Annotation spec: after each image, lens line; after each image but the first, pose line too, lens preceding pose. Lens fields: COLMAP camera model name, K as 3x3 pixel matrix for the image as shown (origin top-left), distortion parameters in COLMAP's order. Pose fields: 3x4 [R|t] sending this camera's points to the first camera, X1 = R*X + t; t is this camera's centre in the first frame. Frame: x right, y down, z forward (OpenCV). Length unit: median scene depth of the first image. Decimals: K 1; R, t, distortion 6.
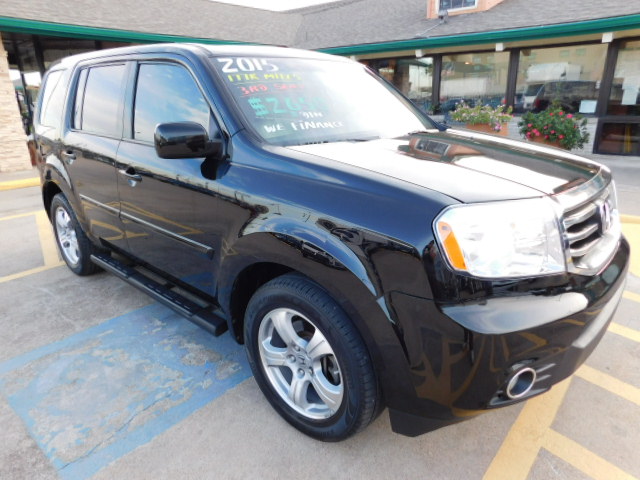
lens RADIAL K [[422.2, 0, 320.0], [0, 422.2, 240.0], [0, 0, 1]] dist [-0.061371, 0.051425]
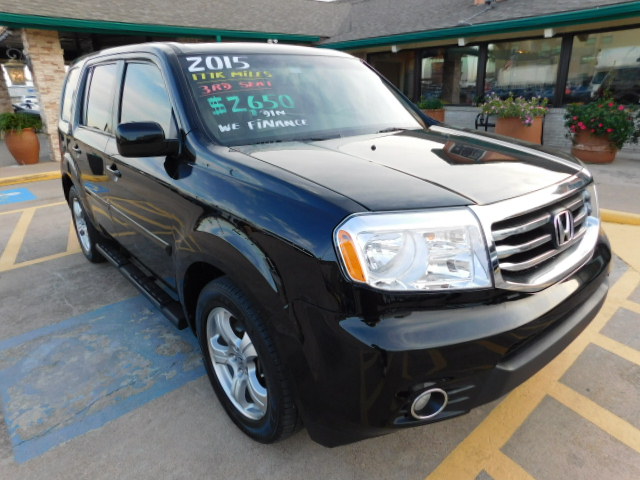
lens RADIAL K [[422.2, 0, 320.0], [0, 422.2, 240.0], [0, 0, 1]] dist [-0.061371, 0.051425]
pose [[0.992003, 0.034001, -0.121548, 0.220170], [-0.031424, 0.999240, 0.023062, -0.025806], [0.122240, -0.019058, 0.992318, 0.026730]]
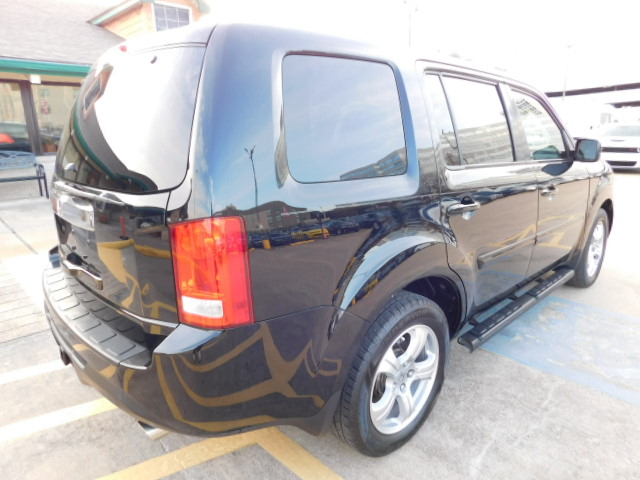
lens RADIAL K [[422.2, 0, 320.0], [0, 422.2, 240.0], [0, 0, 1]] dist [-0.061371, 0.051425]
pose [[0.086266, -0.239878, 0.966963, -1.844332], [0.330256, 0.922588, 0.199407, -0.528018], [-0.939941, 0.302143, 0.158809, 1.650770]]
